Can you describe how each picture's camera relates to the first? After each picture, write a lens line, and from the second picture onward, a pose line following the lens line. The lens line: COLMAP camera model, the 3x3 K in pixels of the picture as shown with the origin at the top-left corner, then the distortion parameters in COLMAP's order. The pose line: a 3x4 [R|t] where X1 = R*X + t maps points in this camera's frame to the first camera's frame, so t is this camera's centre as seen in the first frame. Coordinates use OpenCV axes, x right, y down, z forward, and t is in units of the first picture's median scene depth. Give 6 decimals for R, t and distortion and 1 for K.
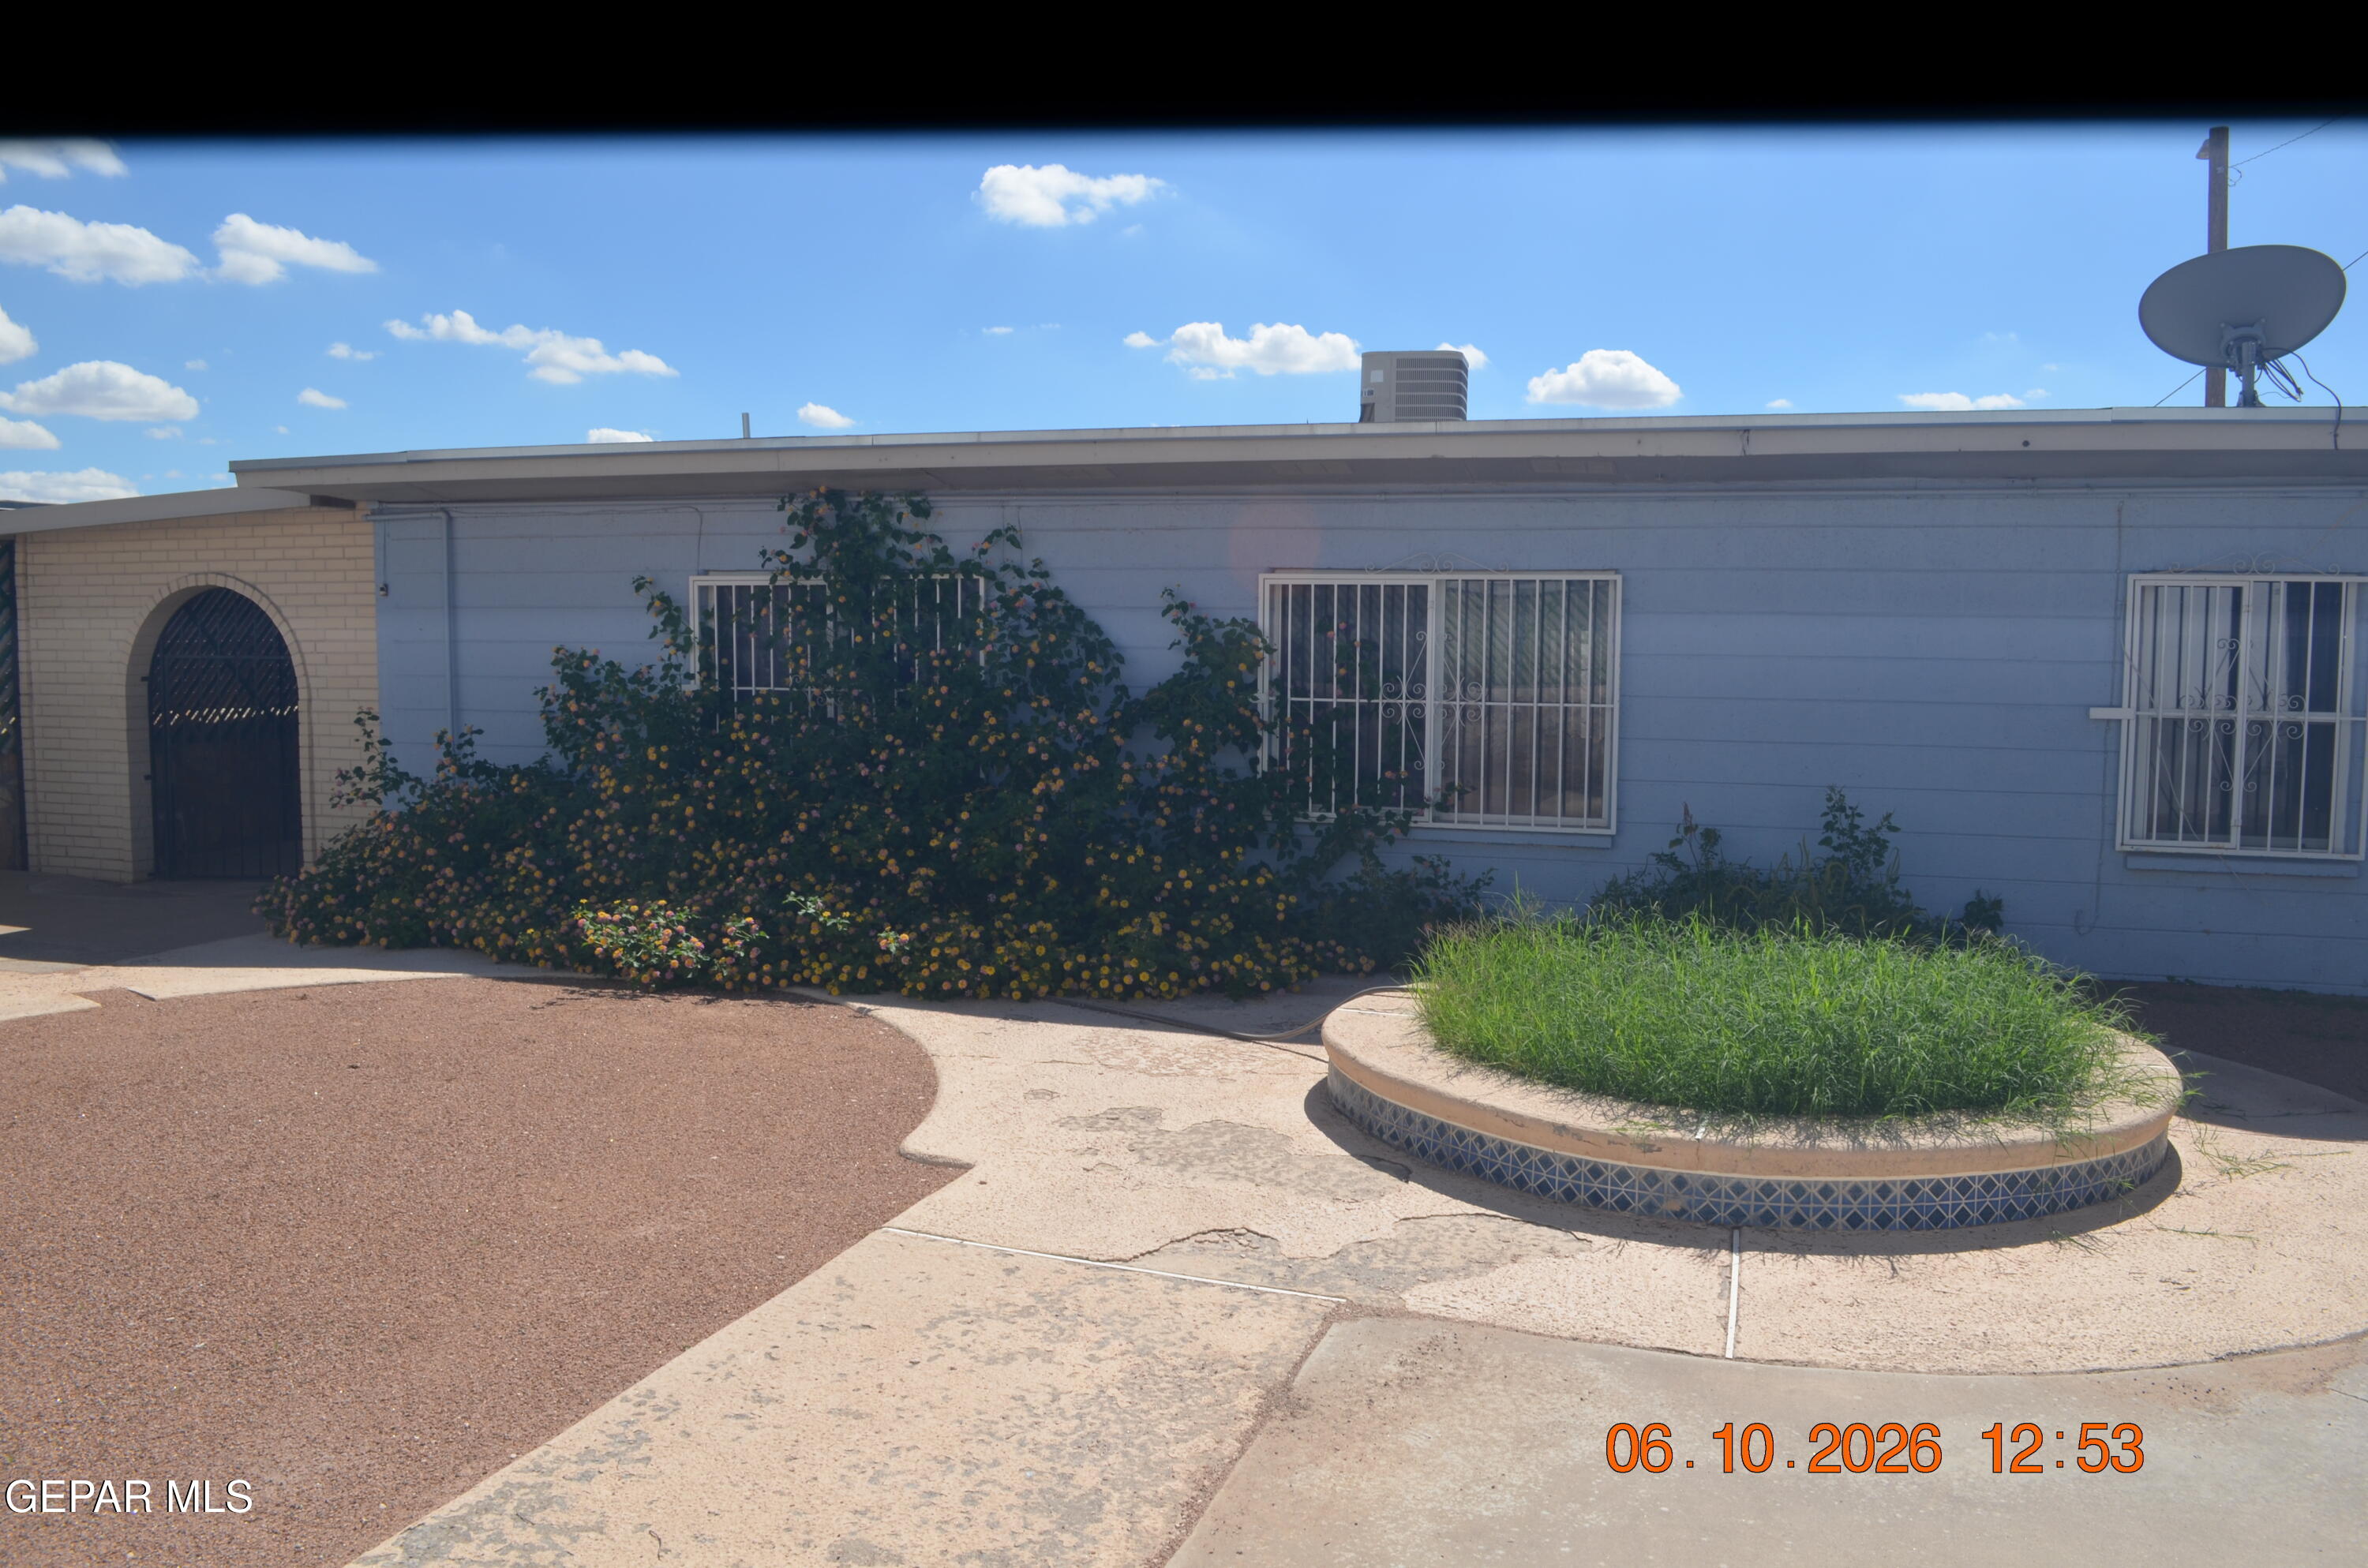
lens RADIAL K [[1882.6, 0, 1196.1], [0, 1882.6, 797.1], [0, 0, 1]] dist [-0.088707, 0.015782]
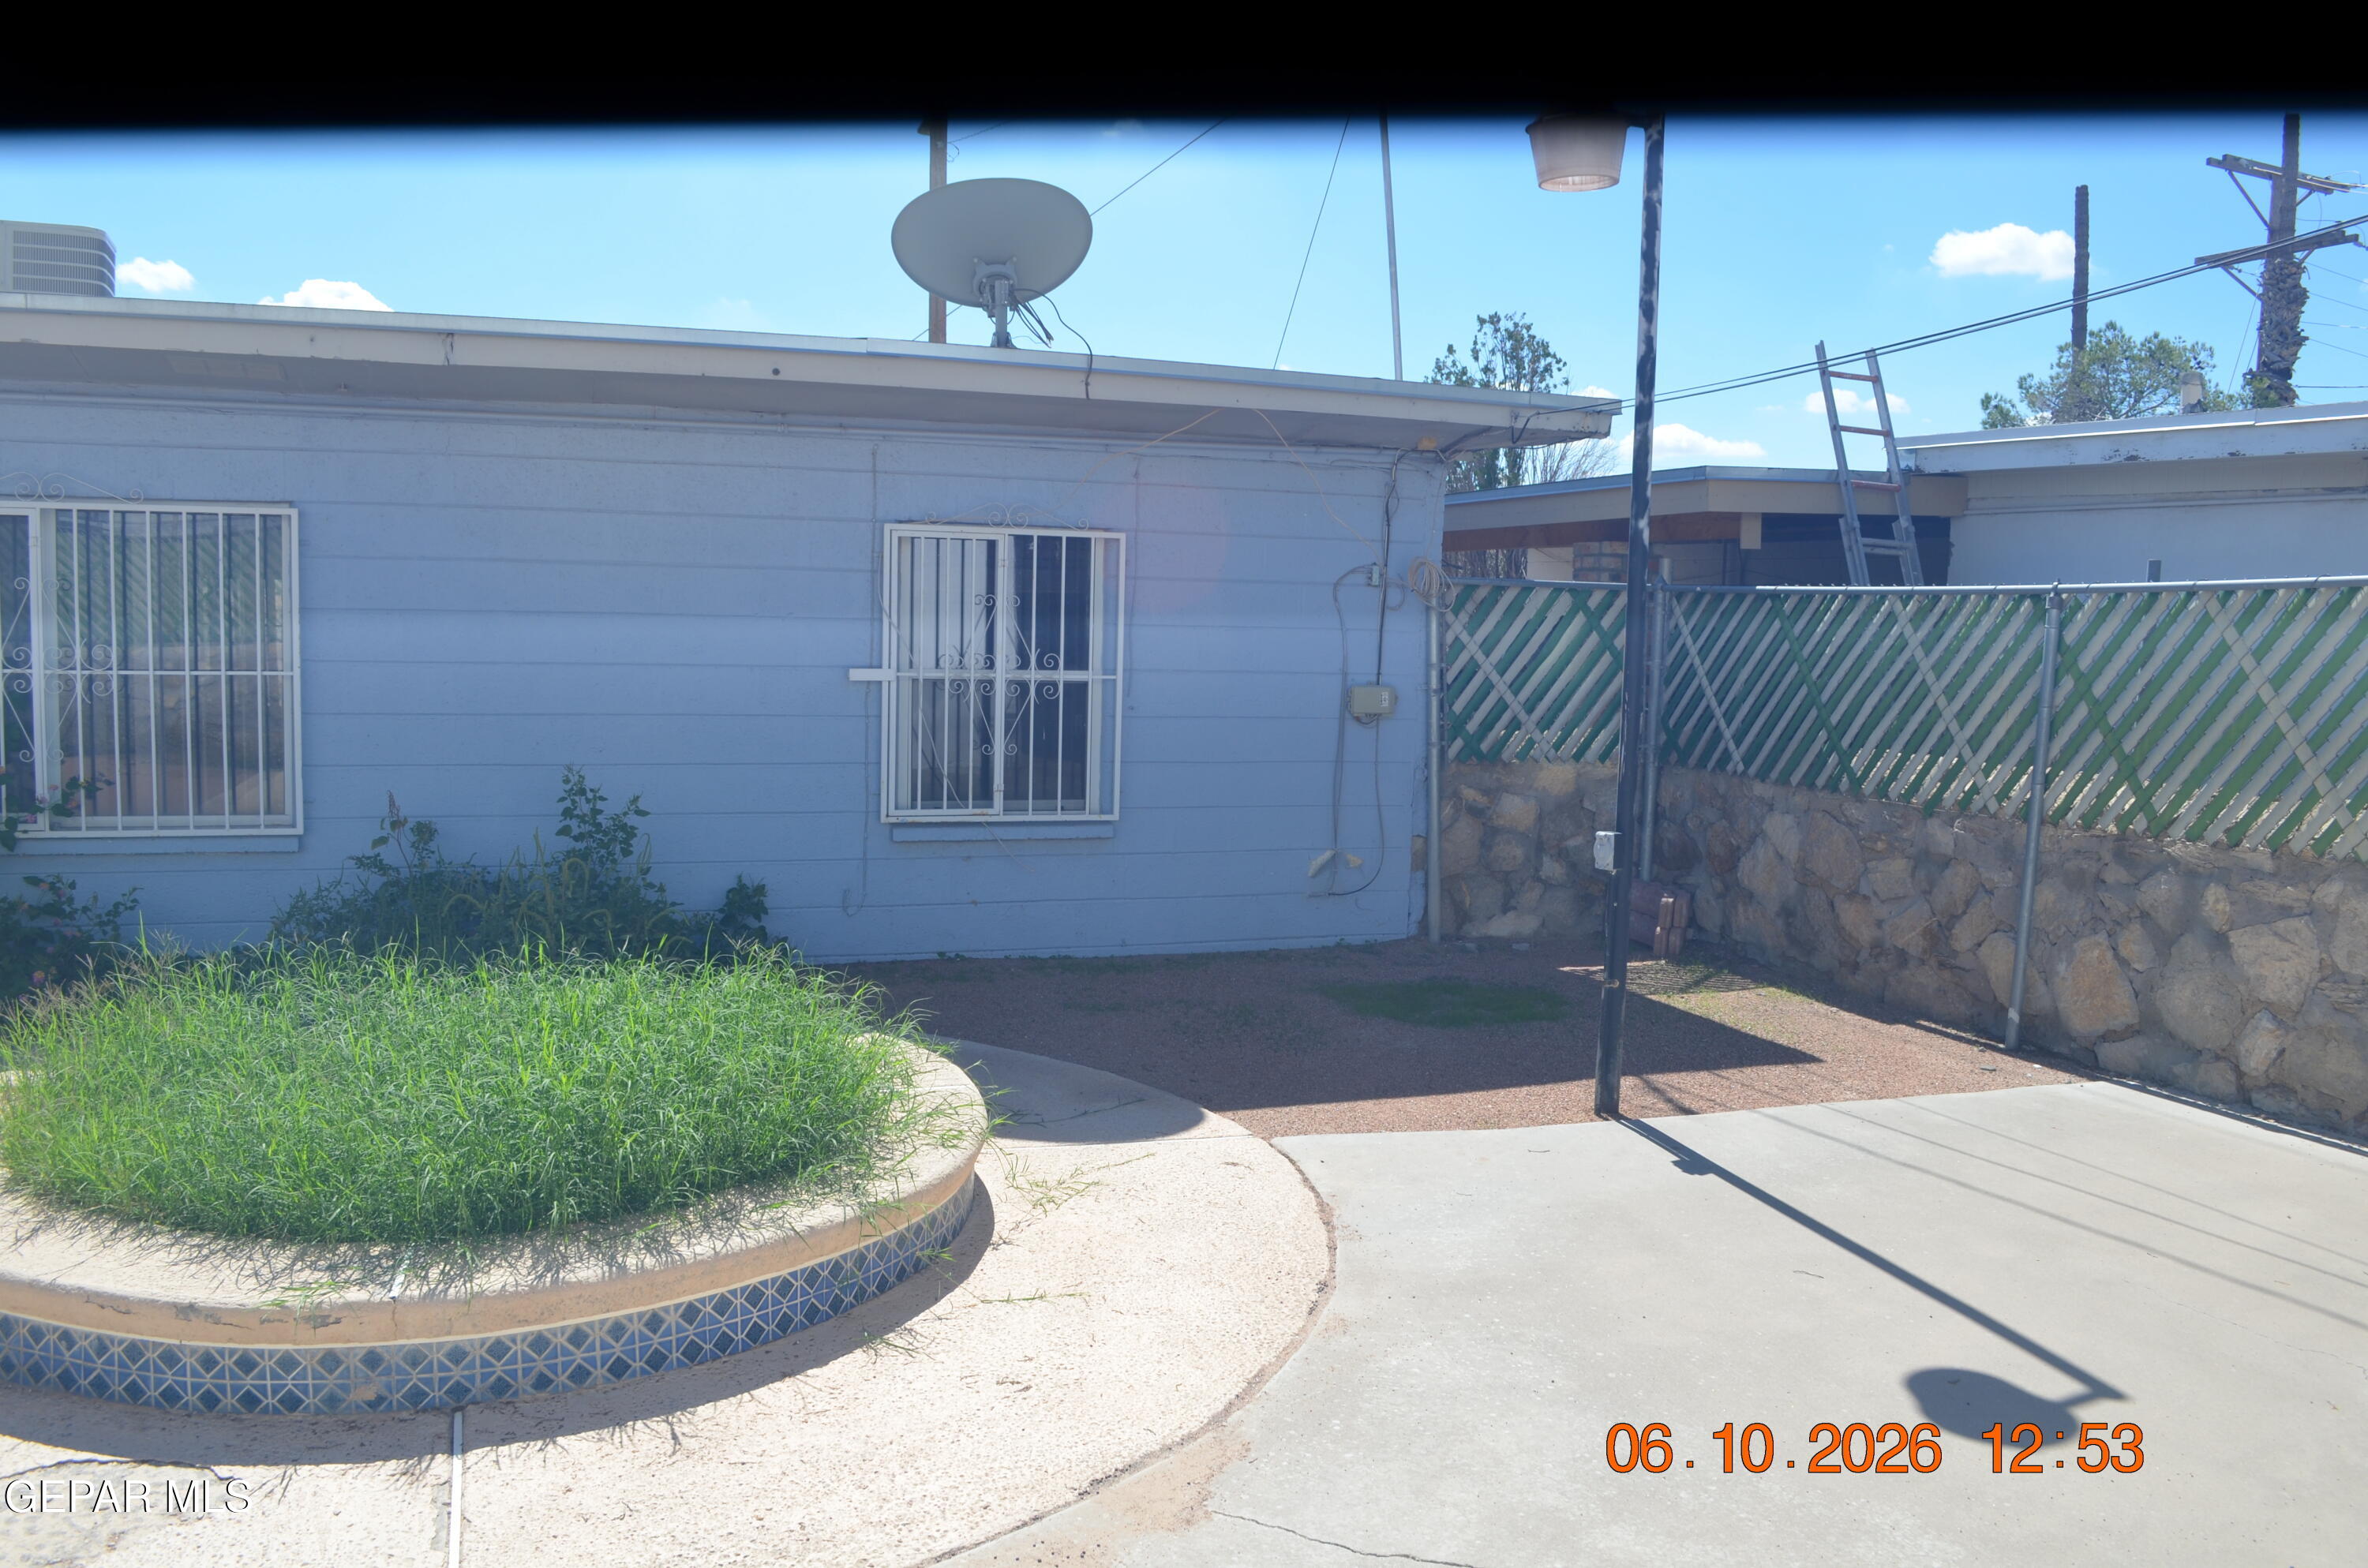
lens RADIAL K [[1882.6, 0, 1201.3], [0, 1882.6, 791.3], [0, 0, 1]] dist [-0.088707, 0.015782]
pose [[0.796213, -0.045864, 0.603276, 0.062788], [0.032664, 0.998927, 0.032832, -0.013342], [-0.604135, -0.006436, 0.796856, 0.161779]]
